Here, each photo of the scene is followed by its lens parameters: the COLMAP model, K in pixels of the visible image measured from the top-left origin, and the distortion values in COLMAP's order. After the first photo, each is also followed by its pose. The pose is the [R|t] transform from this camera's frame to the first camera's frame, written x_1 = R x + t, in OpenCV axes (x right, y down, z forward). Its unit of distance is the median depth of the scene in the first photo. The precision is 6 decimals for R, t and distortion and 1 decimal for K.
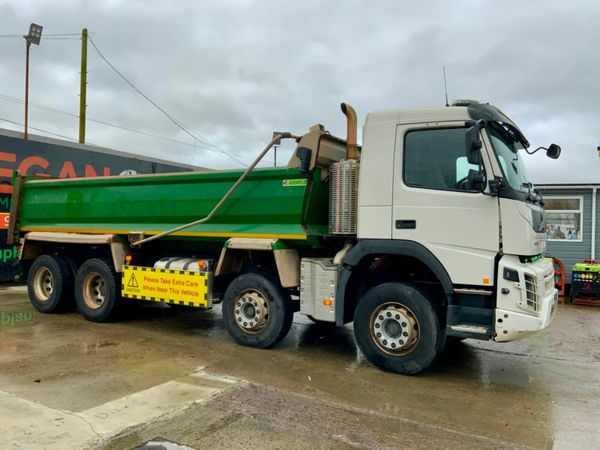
lens RADIAL K [[524.9, 0, 277.1], [0, 524.9, 222.9], [0, 0, 1]] dist [0.150728, -0.277645]
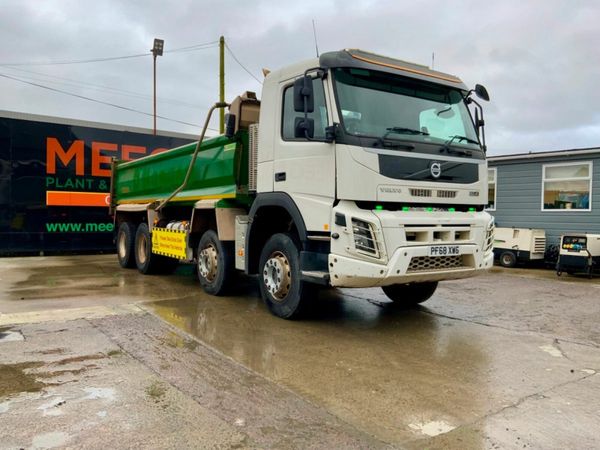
lens RADIAL K [[524.9, 0, 277.1], [0, 524.9, 222.9], [0, 0, 1]] dist [0.150728, -0.277645]
pose [[0.895194, -0.001896, -0.445672, 0.590317], [0.005509, 0.999962, 0.006812, 0.073347], [0.445642, -0.008553, 0.895170, 0.046739]]
